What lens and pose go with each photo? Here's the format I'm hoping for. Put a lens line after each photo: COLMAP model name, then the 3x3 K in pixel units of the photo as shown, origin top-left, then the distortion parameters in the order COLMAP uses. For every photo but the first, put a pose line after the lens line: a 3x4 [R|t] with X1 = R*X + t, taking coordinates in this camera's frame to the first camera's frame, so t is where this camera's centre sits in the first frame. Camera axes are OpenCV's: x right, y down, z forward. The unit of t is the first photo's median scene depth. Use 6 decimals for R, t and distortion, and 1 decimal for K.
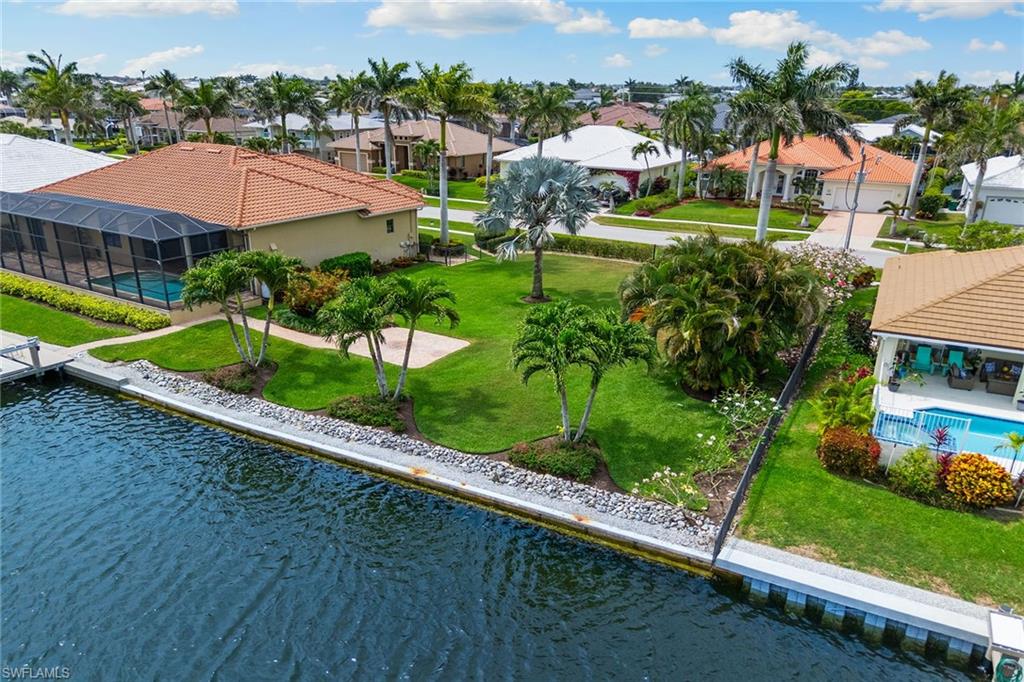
lens RADIAL K [[701.9, 0, 578.9], [0, 701.9, 342.8], [0, 0, 1]] dist [0.026552, -0.004692]
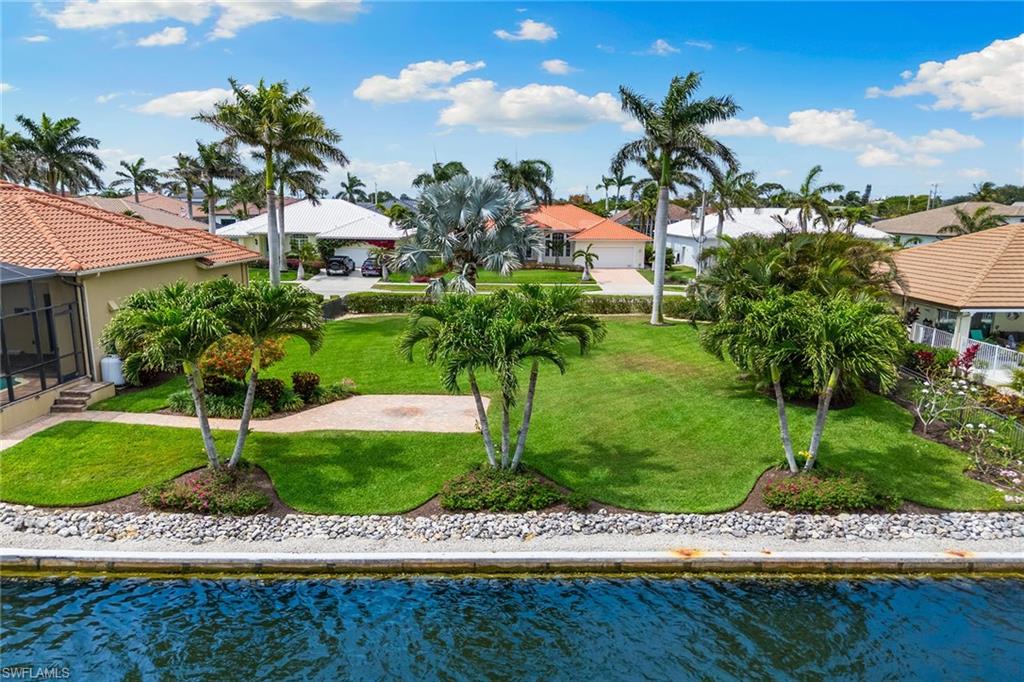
lens RADIAL K [[690.8, 0, 512.0], [0, 690.8, 341.0], [0, 0, 1]] dist [0.027601, -0.003191]
pose [[0.892284, -0.097587, 0.440802, -0.488061], [0.160407, 0.981182, -0.107480, 0.026662], [-0.422018, 0.166610, 0.891146, 0.357585]]
